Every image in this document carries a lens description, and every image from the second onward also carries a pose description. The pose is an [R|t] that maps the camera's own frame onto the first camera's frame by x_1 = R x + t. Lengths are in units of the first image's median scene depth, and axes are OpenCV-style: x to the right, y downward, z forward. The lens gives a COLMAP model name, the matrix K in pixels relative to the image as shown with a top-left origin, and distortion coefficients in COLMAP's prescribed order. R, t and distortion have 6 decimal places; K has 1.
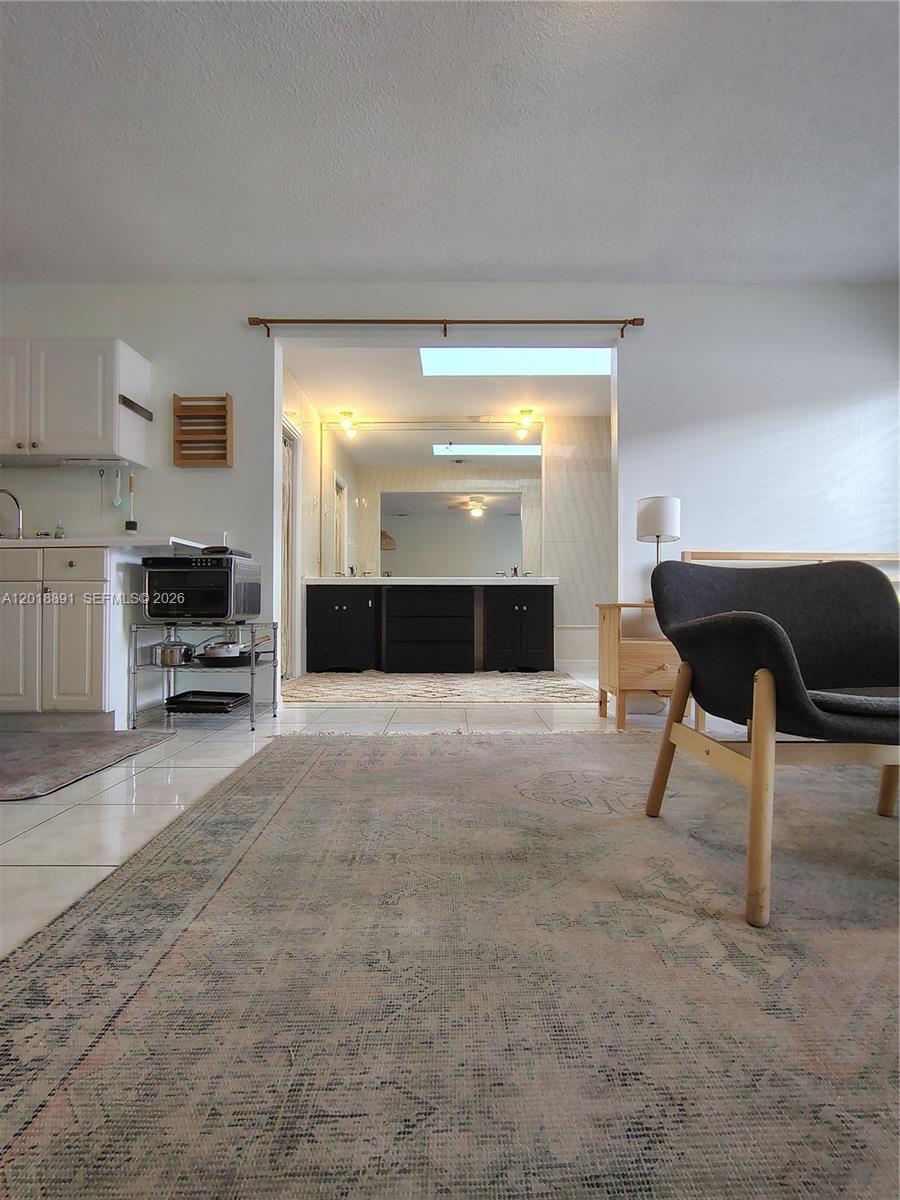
lens RADIAL K [[563.8, 0, 455.5], [0, 563.8, 597.0], [0, 0, 1]] dist [-0.014756, 0.005648]
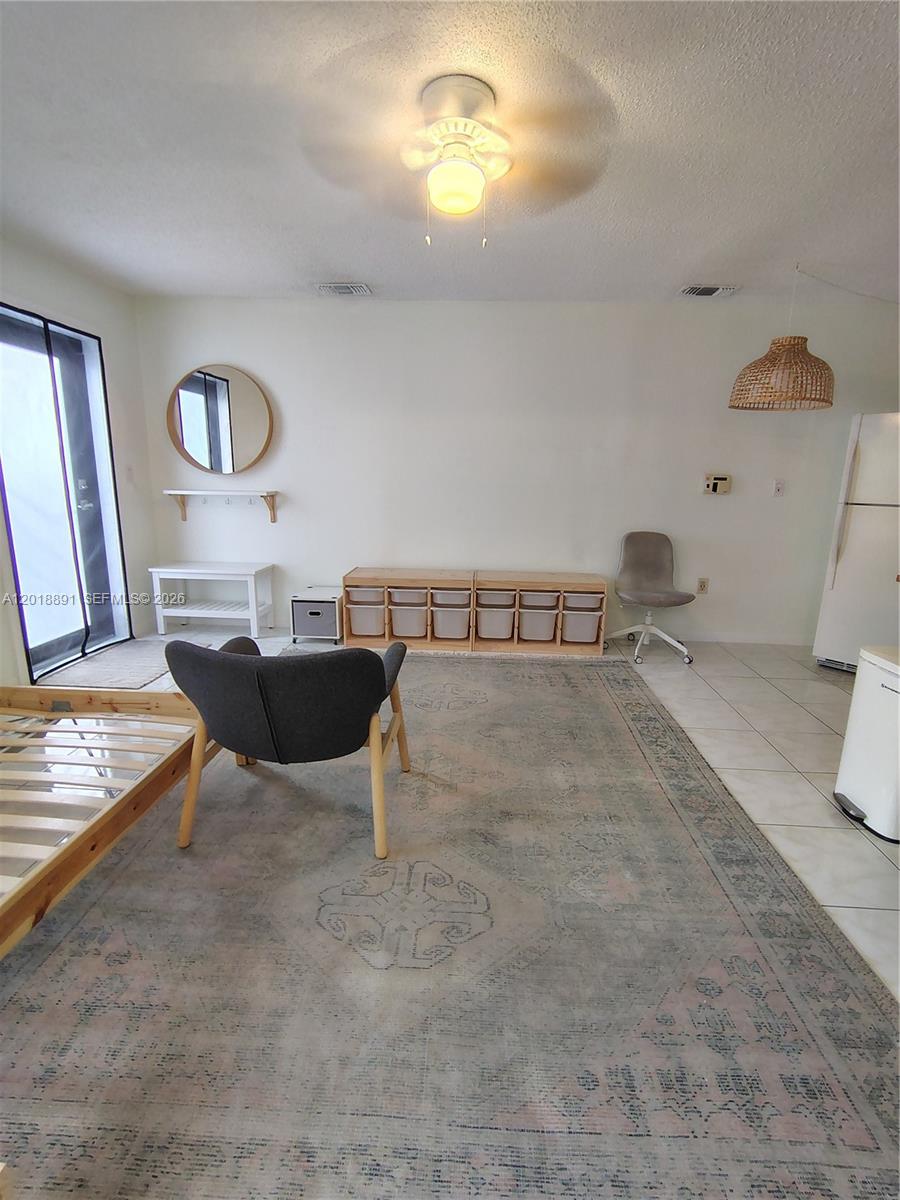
lens RADIAL K [[563.8, 0, 455.8], [0, 563.8, 598.0], [0, 0, 1]] dist [-0.014756, 0.005648]
pose [[-0.997758, -0.034874, 0.057129, 0.139493], [-0.022517, 0.978677, 0.204170, -0.344735], [-0.063031, 0.202425, -0.977267, 1.861712]]
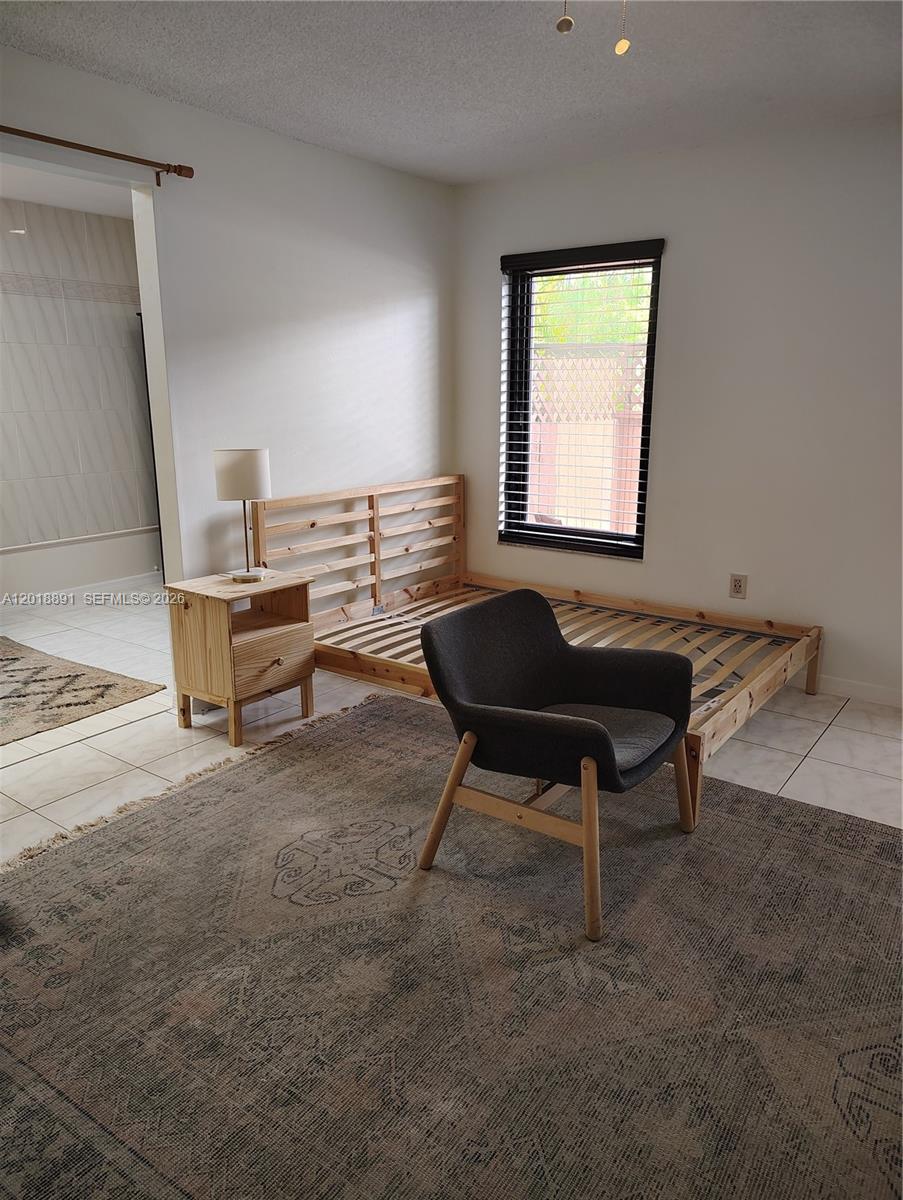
lens RADIAL K [[828.4, 0, 455.0], [0, 828.4, 589.8], [0, 0, 1]] dist [0.044092, -0.049410]
pose [[0.591749, -0.192319, 0.782845, -0.675780], [-0.012246, 0.968868, 0.247275, -0.459242], [-0.806029, -0.155911, 0.570972, 0.139935]]
